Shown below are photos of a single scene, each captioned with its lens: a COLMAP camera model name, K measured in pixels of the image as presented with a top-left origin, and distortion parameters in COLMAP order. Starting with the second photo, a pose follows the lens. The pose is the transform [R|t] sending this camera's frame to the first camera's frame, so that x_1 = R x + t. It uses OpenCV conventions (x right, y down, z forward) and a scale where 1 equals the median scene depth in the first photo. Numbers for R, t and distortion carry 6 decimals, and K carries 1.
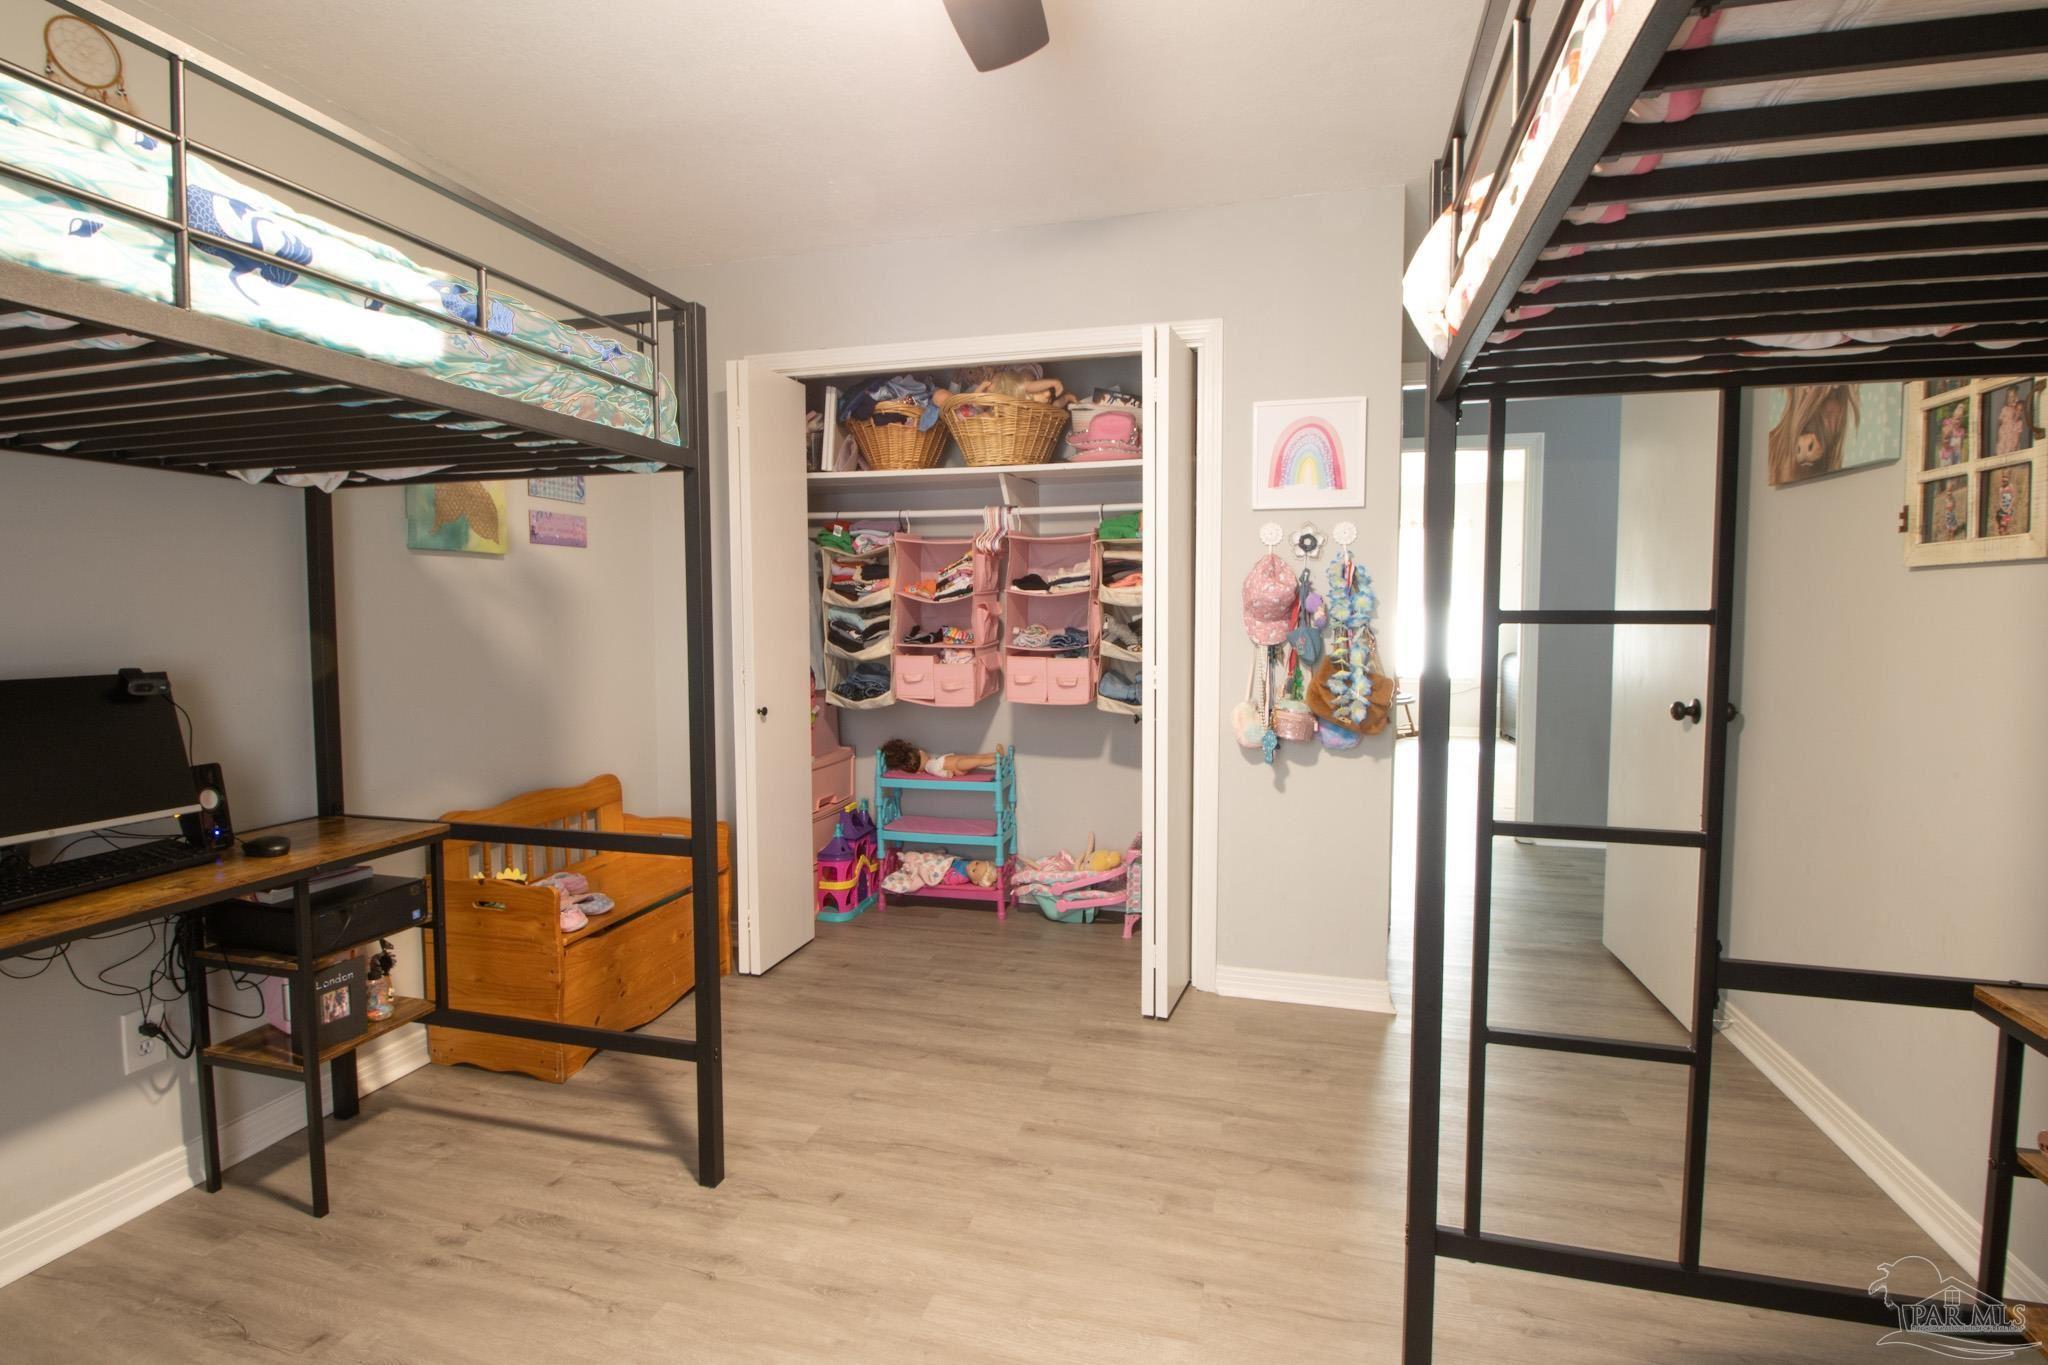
lens RADIAL K [[961.1, 0, 1018.3], [0, 961.1, 689.5], [0, 0, 1]] dist [-0.000994, -0.013154]
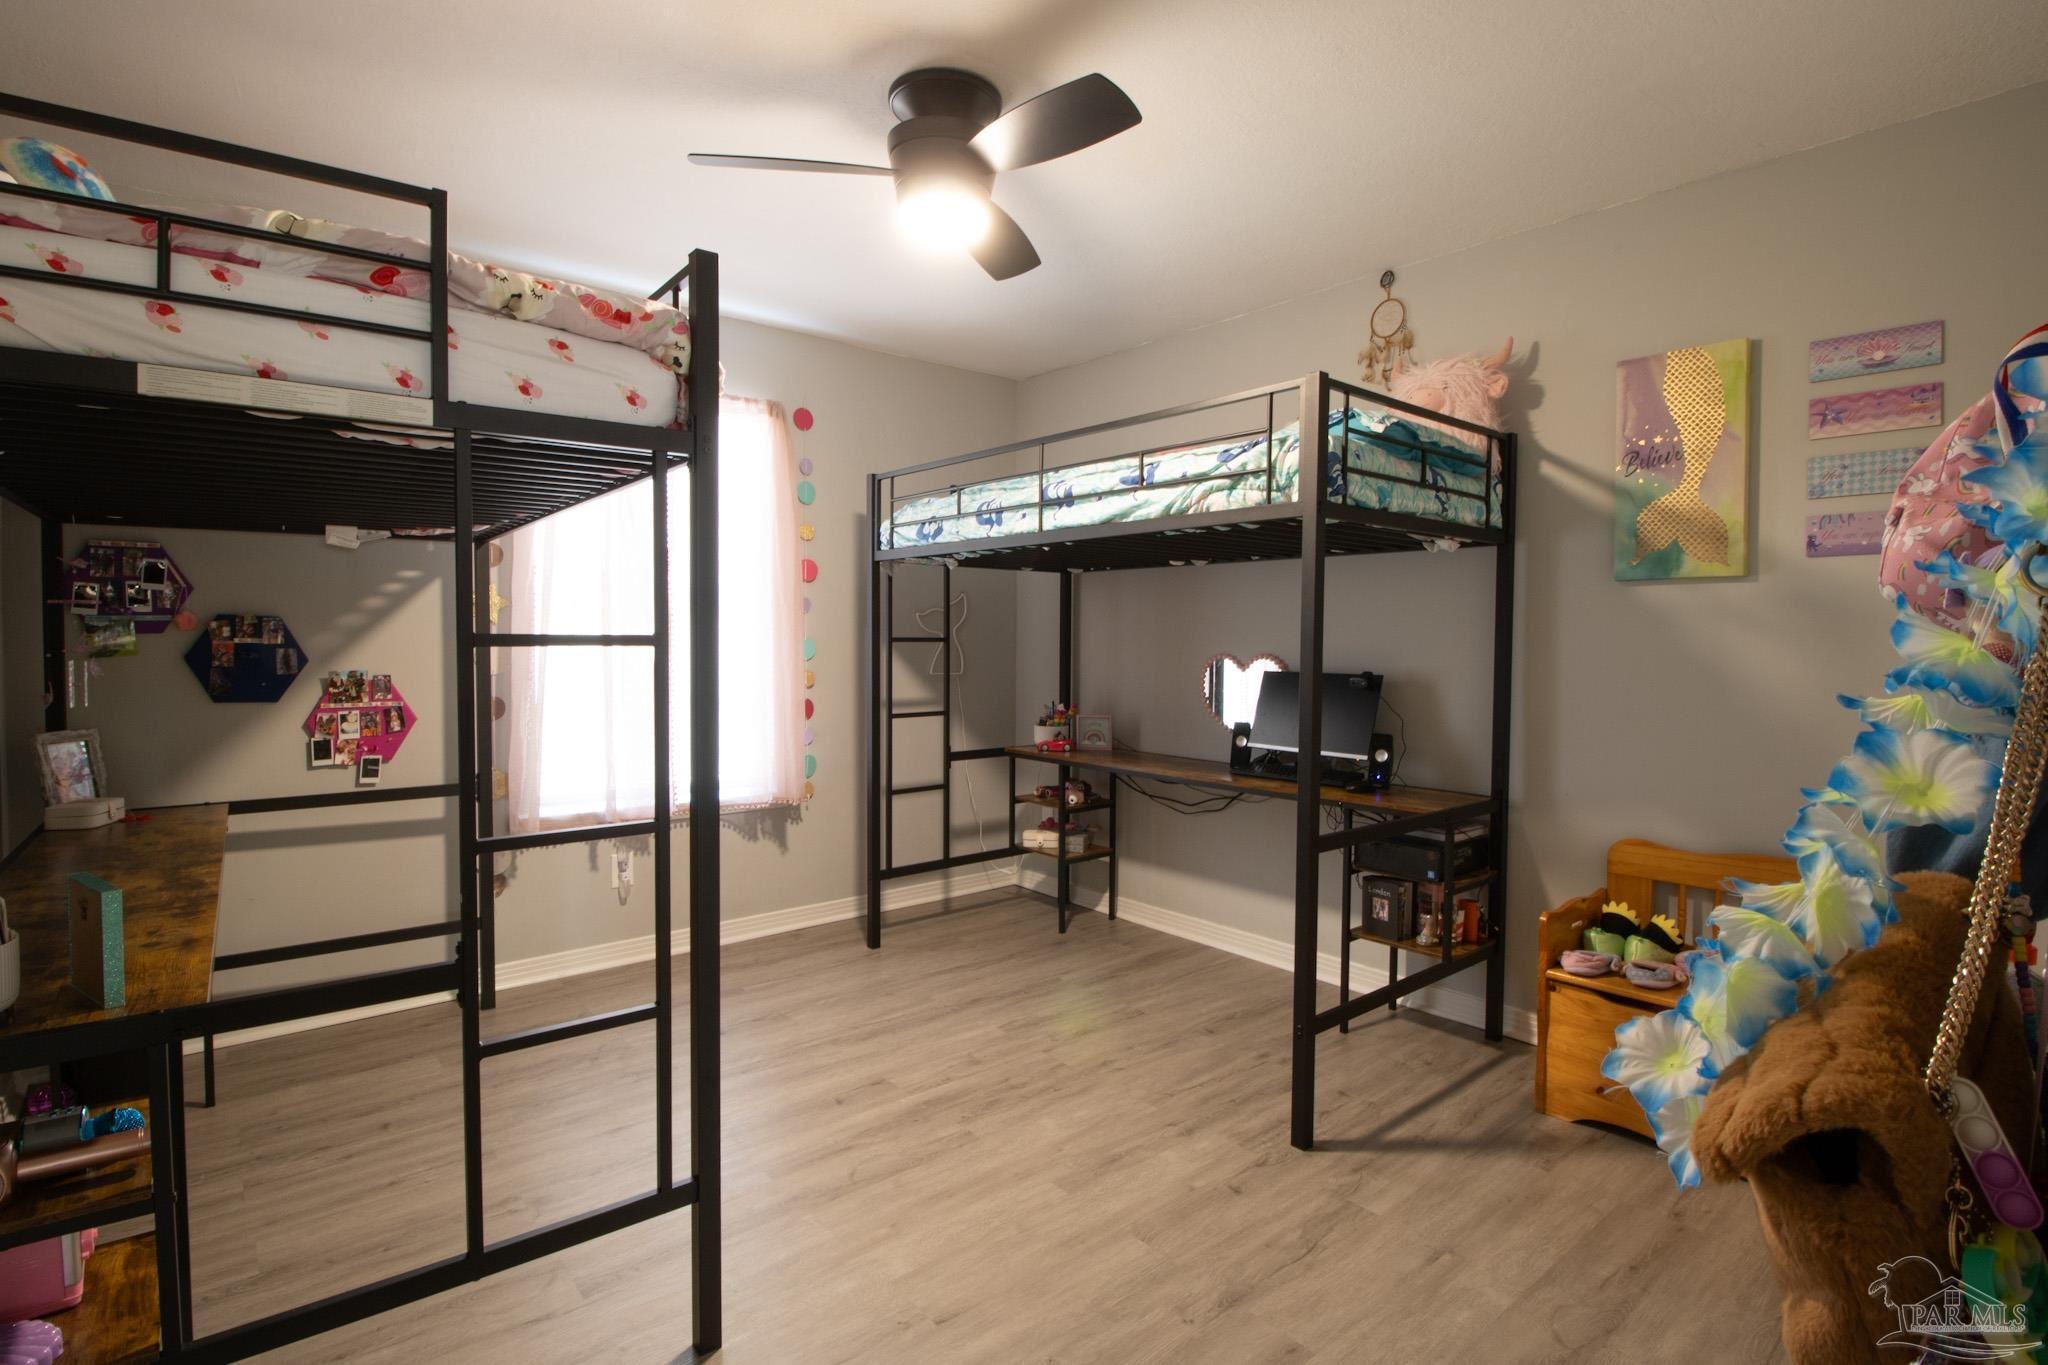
lens RADIAL K [[961.1, 0, 1018.3], [0, 961.1, 689.5], [0, 0, 1]] dist [-0.000994, -0.013154]
pose [[-0.567611, 0.033884, -0.822599, 0.862837], [-0.075371, 0.992818, 0.092903, -0.104466], [0.819840, 0.114733, -0.560981, 1.451175]]
